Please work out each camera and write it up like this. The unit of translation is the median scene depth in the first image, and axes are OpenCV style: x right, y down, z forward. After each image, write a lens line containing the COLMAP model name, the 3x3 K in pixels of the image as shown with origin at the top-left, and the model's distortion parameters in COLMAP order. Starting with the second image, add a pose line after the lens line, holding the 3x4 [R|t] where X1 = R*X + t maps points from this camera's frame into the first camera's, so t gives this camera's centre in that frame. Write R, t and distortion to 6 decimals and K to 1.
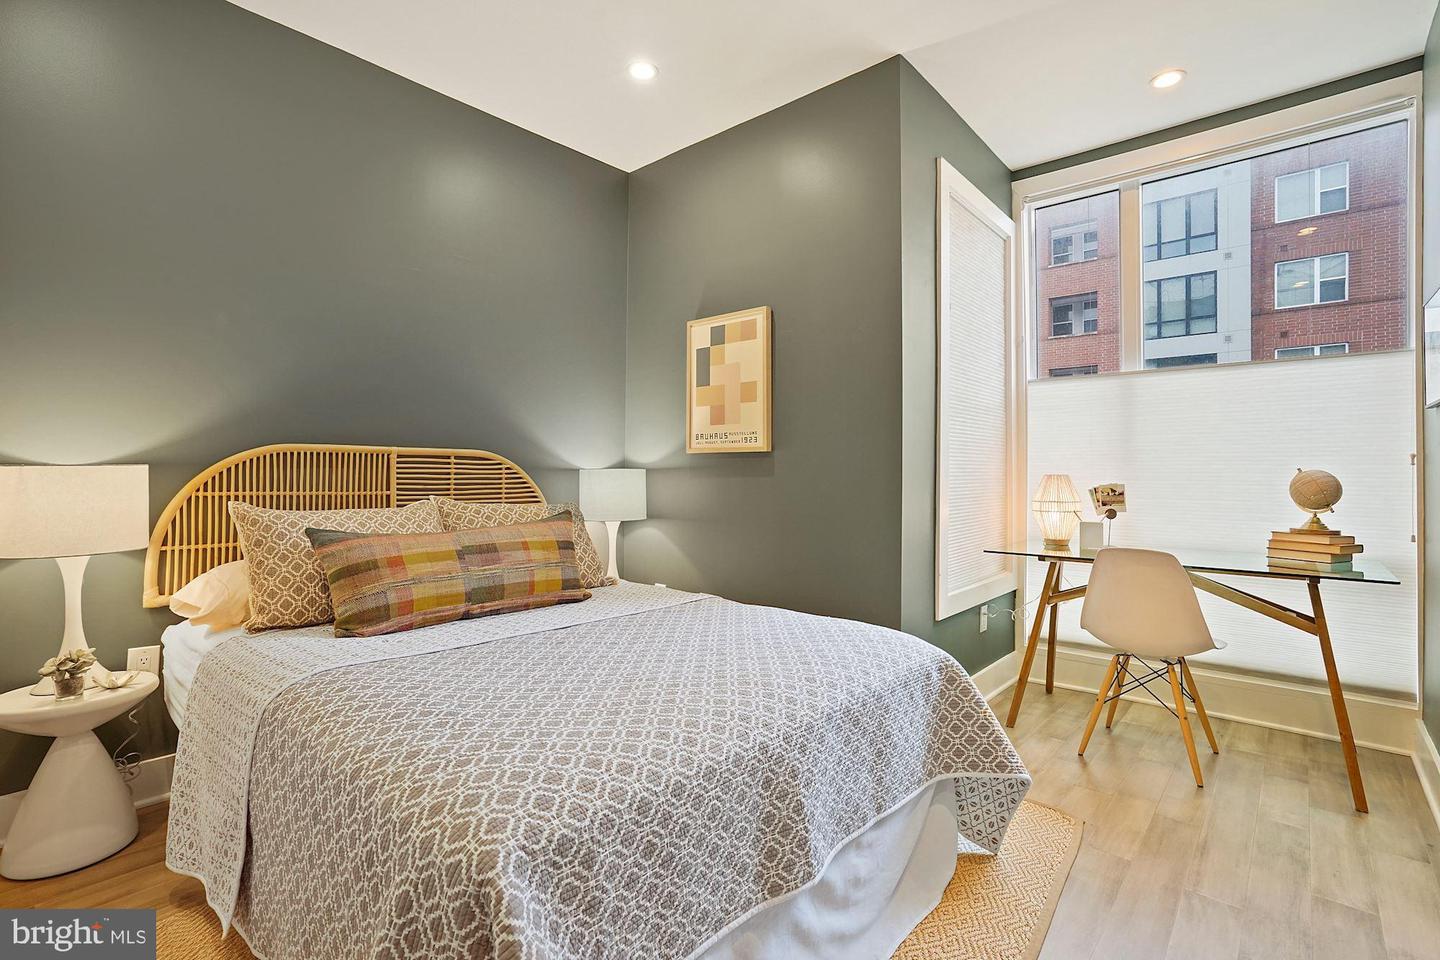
lens RADIAL K [[666.0, 0, 720.0], [0, 666.0, 470.8], [0, 0, 1]] dist [-0.060329, 0.022497]
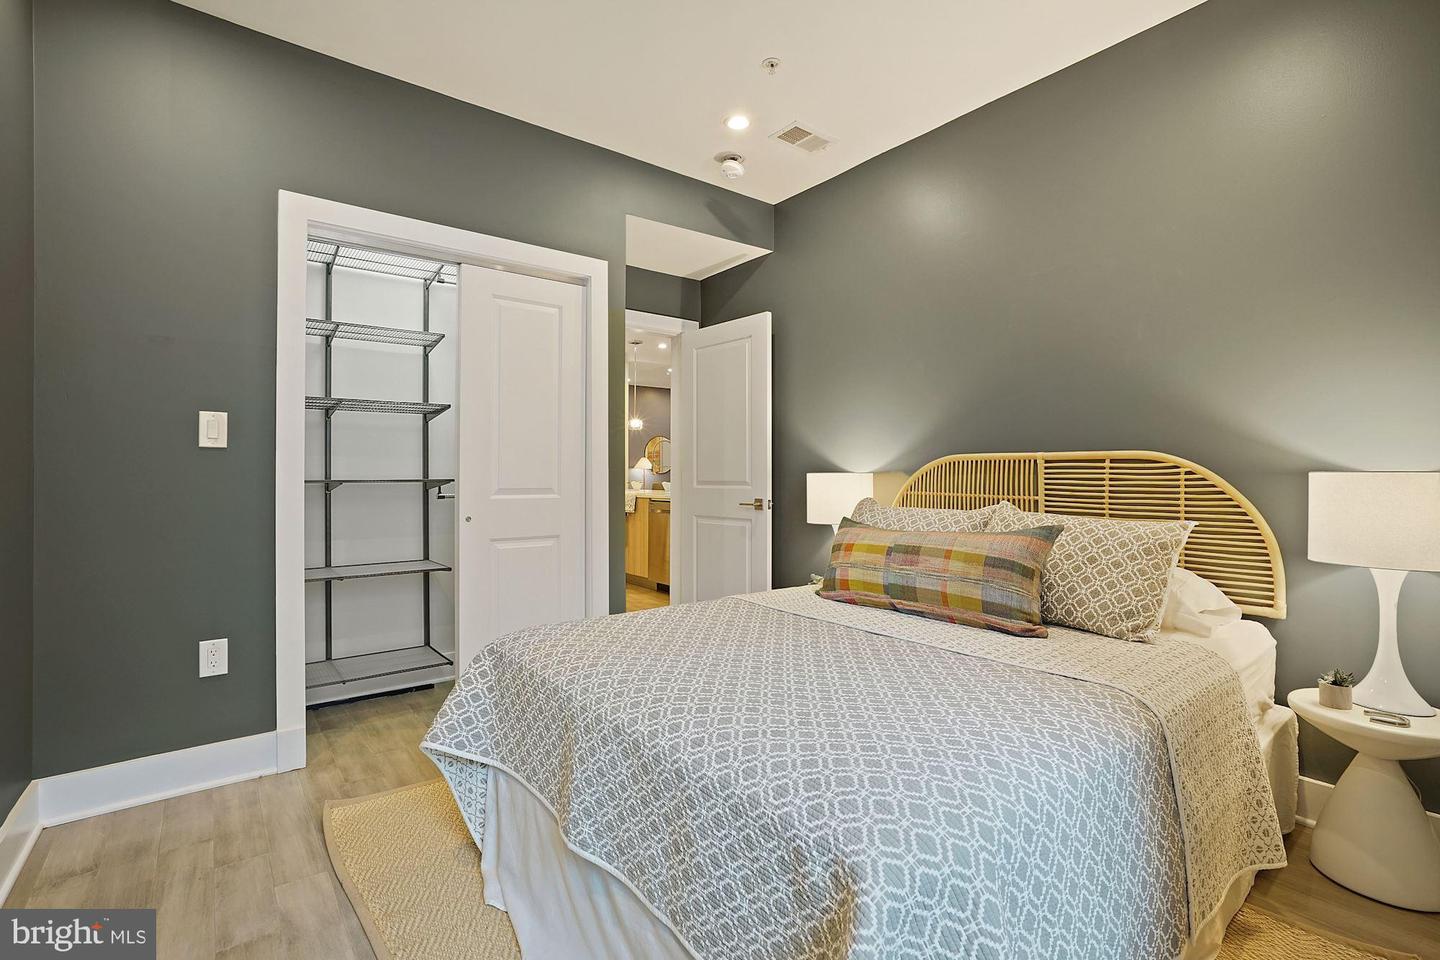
lens RADIAL K [[666.0, 0, 720.0], [0, 666.0, 470.8], [0, 0, 1]] dist [-0.060329, 0.022497]
pose [[-0.182440, -0.011285, -0.983152, 0.538930], [-0.000538, 0.999935, -0.011377, 0.003087], [0.983217, -0.001547, -0.182435, 0.654413]]
